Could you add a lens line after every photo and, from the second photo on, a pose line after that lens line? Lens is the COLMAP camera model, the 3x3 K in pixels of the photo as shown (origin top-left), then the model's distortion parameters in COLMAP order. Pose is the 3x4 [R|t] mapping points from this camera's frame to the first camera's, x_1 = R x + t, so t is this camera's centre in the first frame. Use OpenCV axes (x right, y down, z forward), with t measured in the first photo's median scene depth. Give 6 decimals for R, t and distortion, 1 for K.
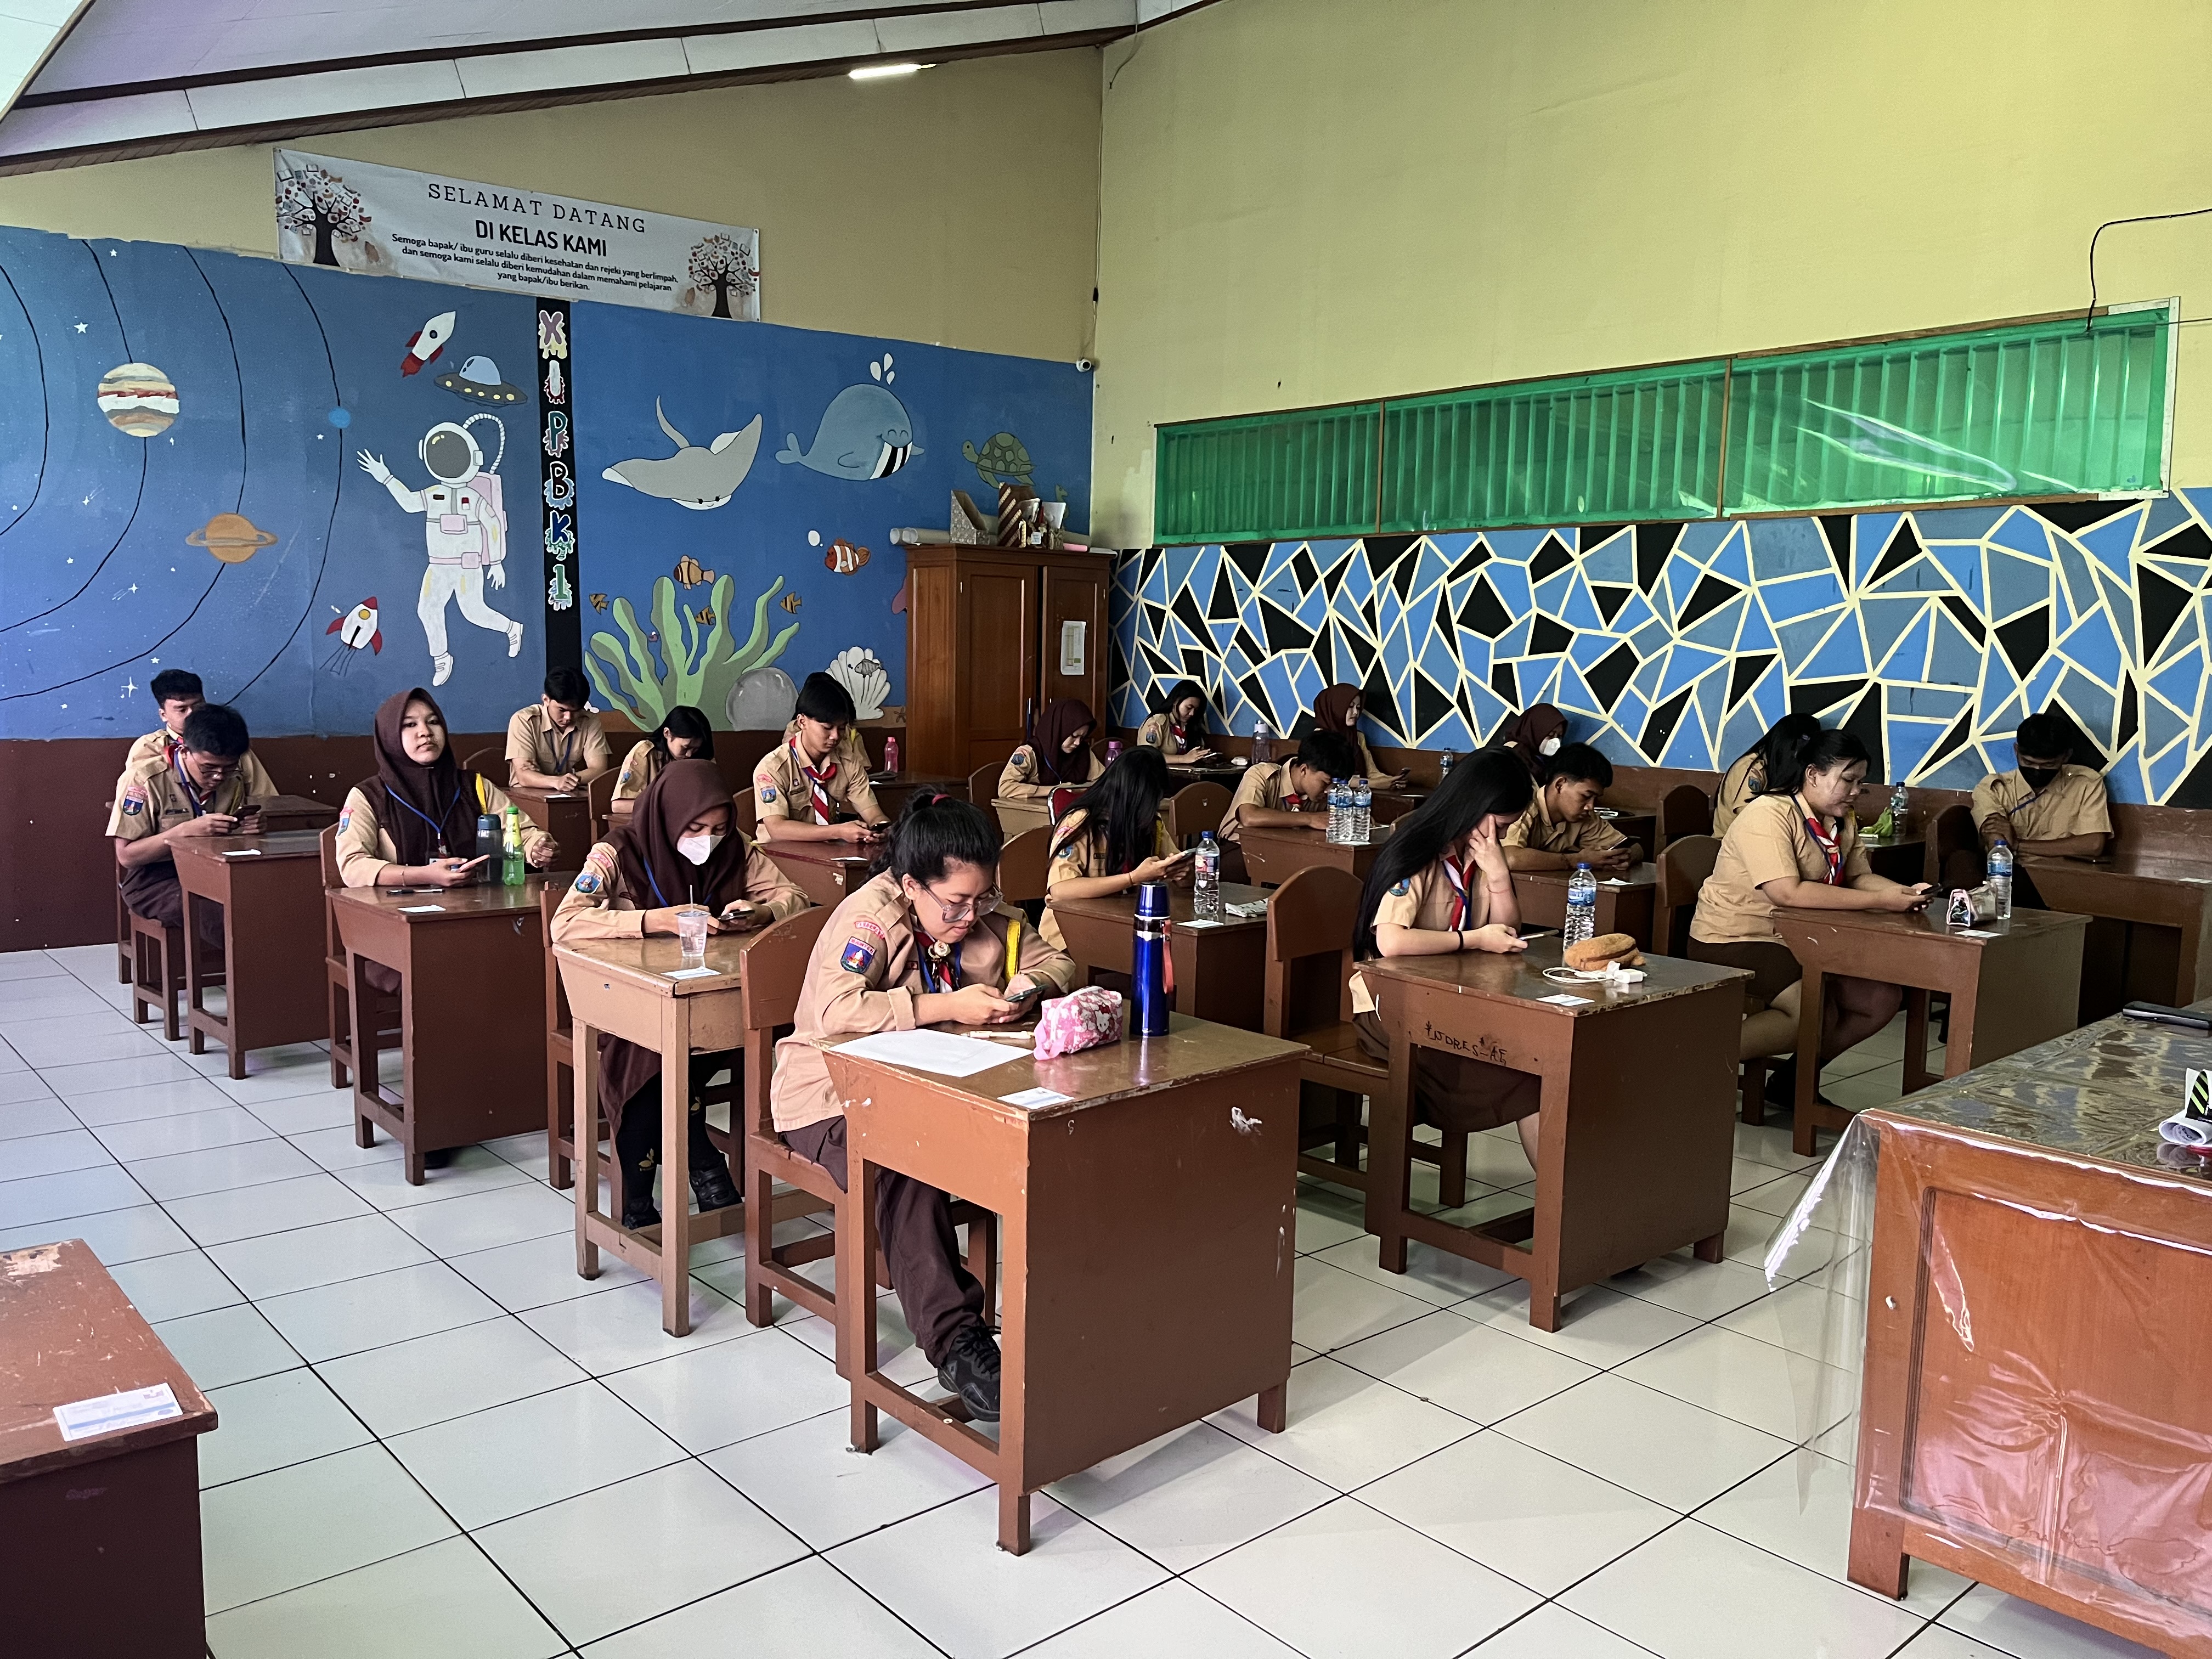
lens RADIAL K [[1682.6, 0, 1053.4], [0, 1682.6, 819.3], [0, 0, 1]] dist [0.028098, -0.055174]
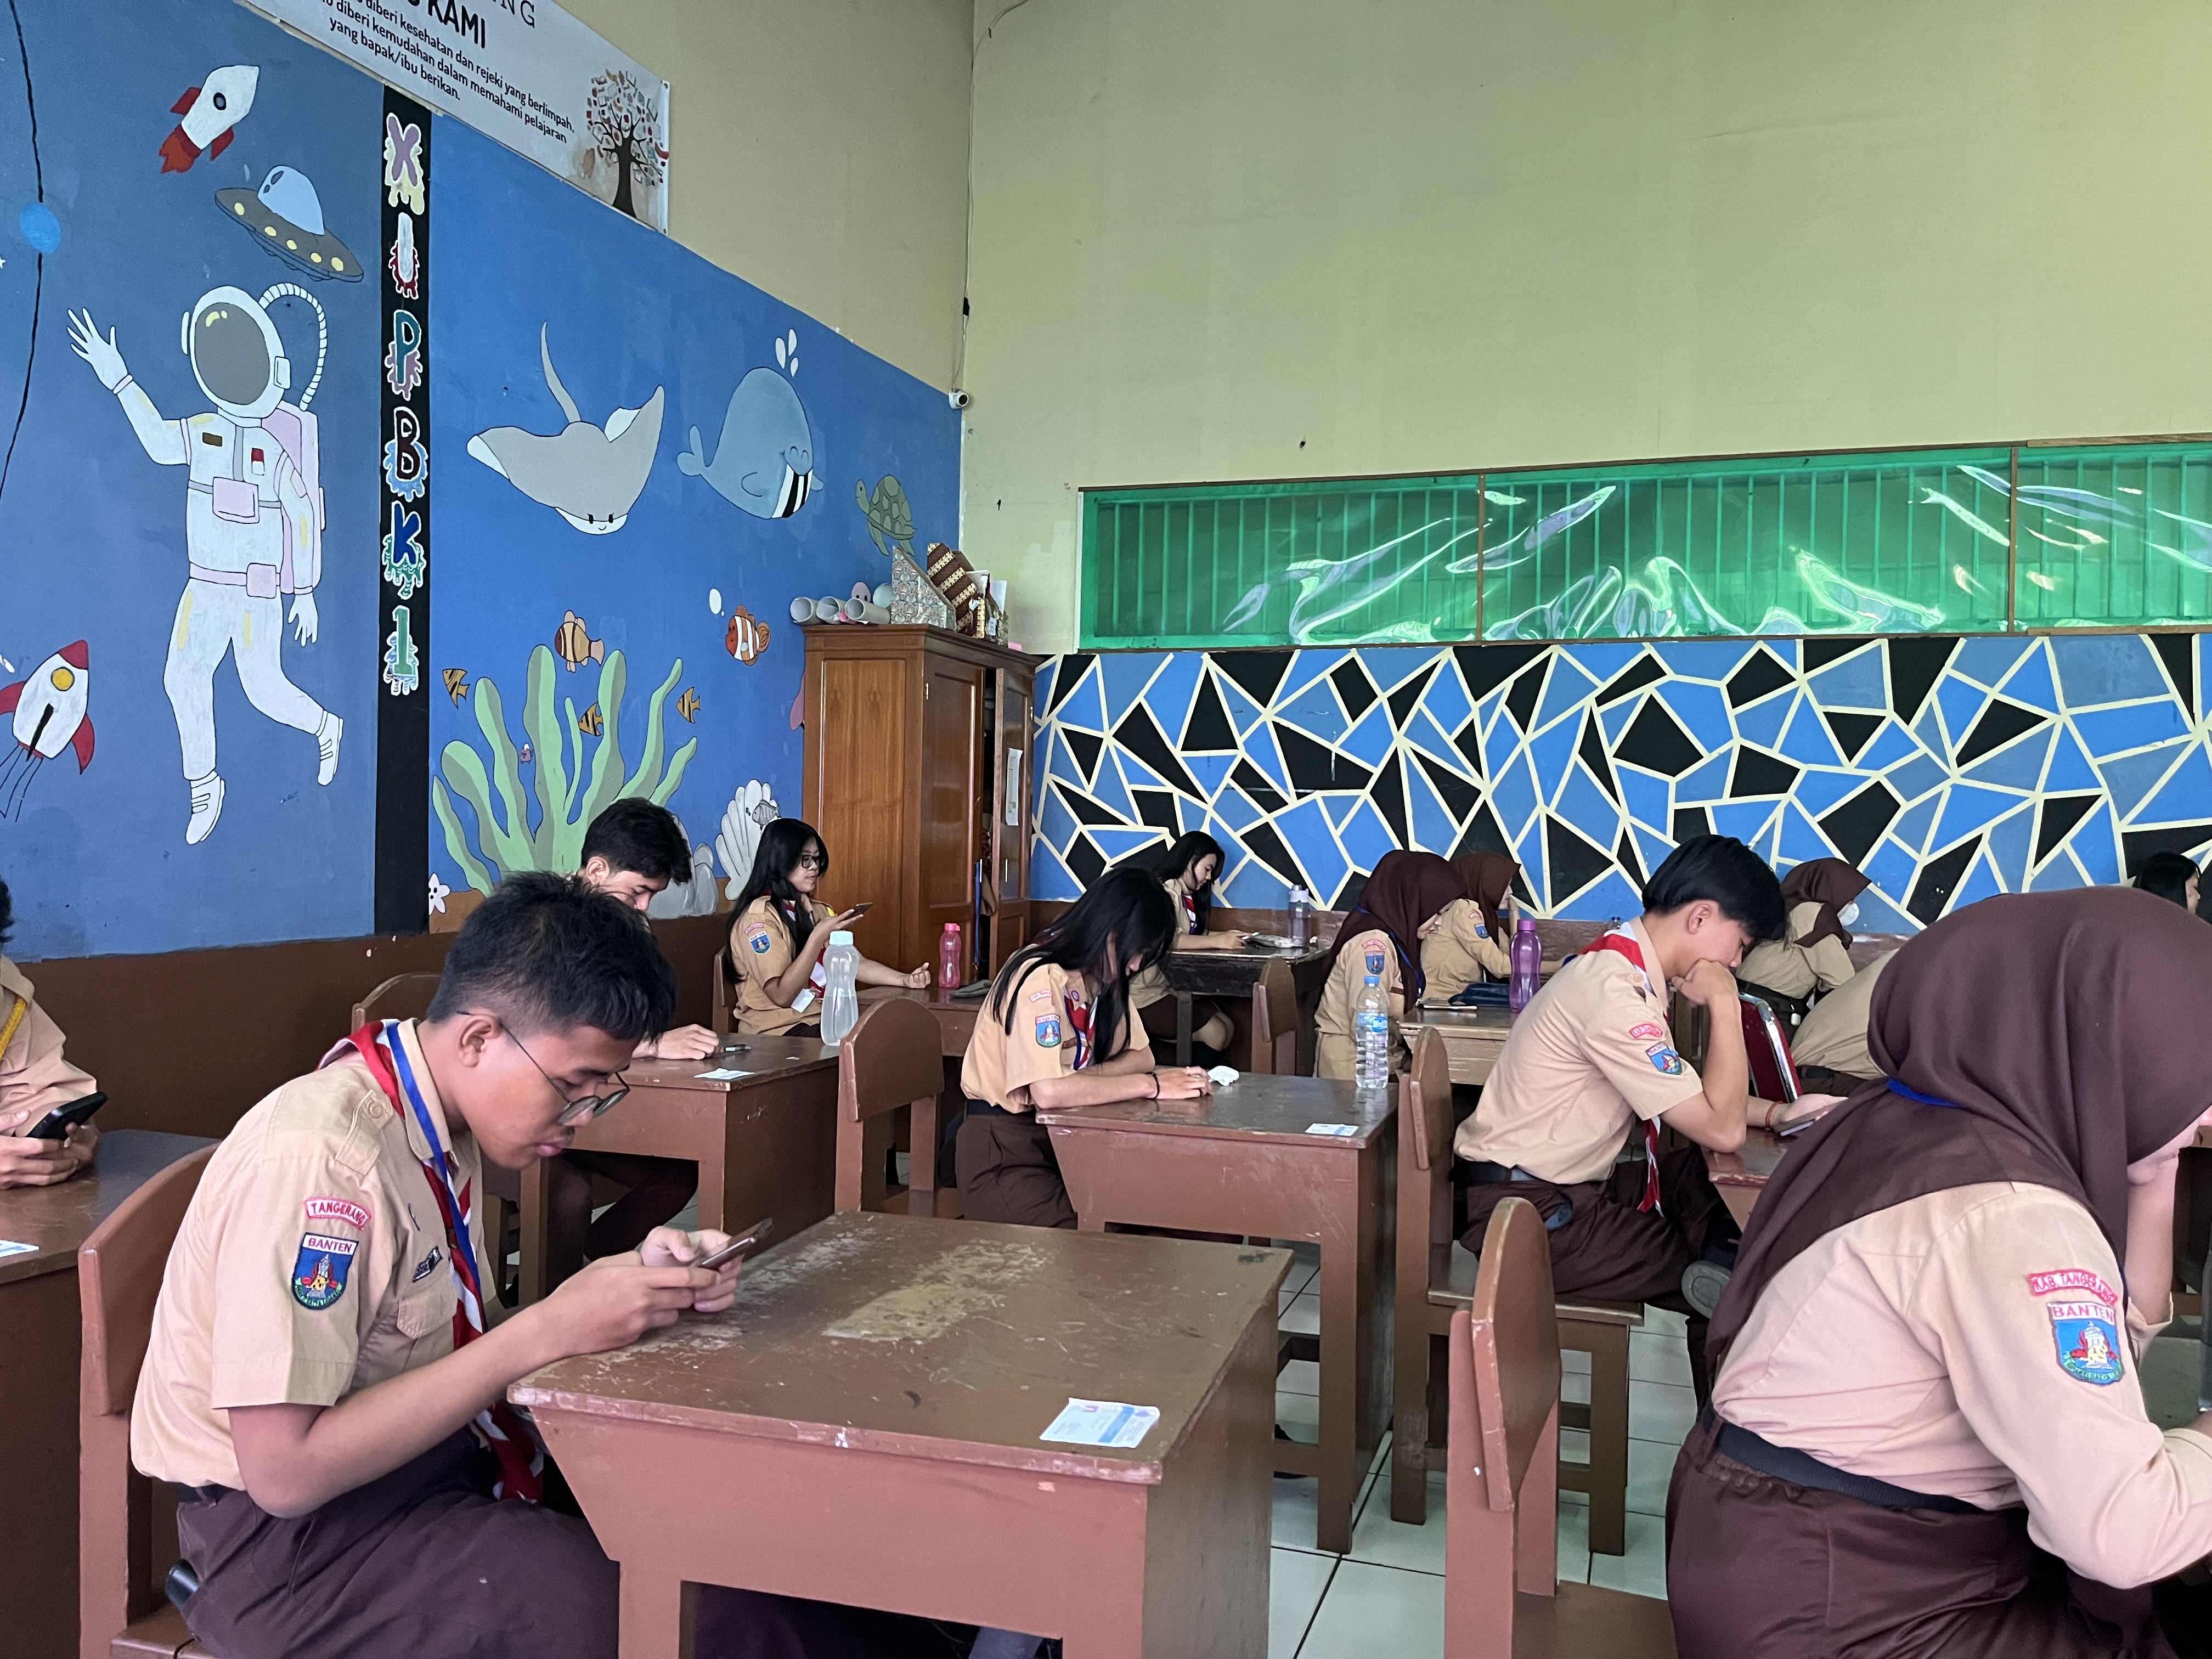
lens RADIAL K [[1682.6, 0, 1109.4], [0, 1682.6, 833.0], [0, 0, 1]] dist [0.028098, -0.055174]
pose [[0.862849, -0.002573, 0.505455, -0.358188], [0.047758, 0.995928, -0.076457, -0.032615], [-0.503200, 0.090110, 0.859459, 0.448812]]
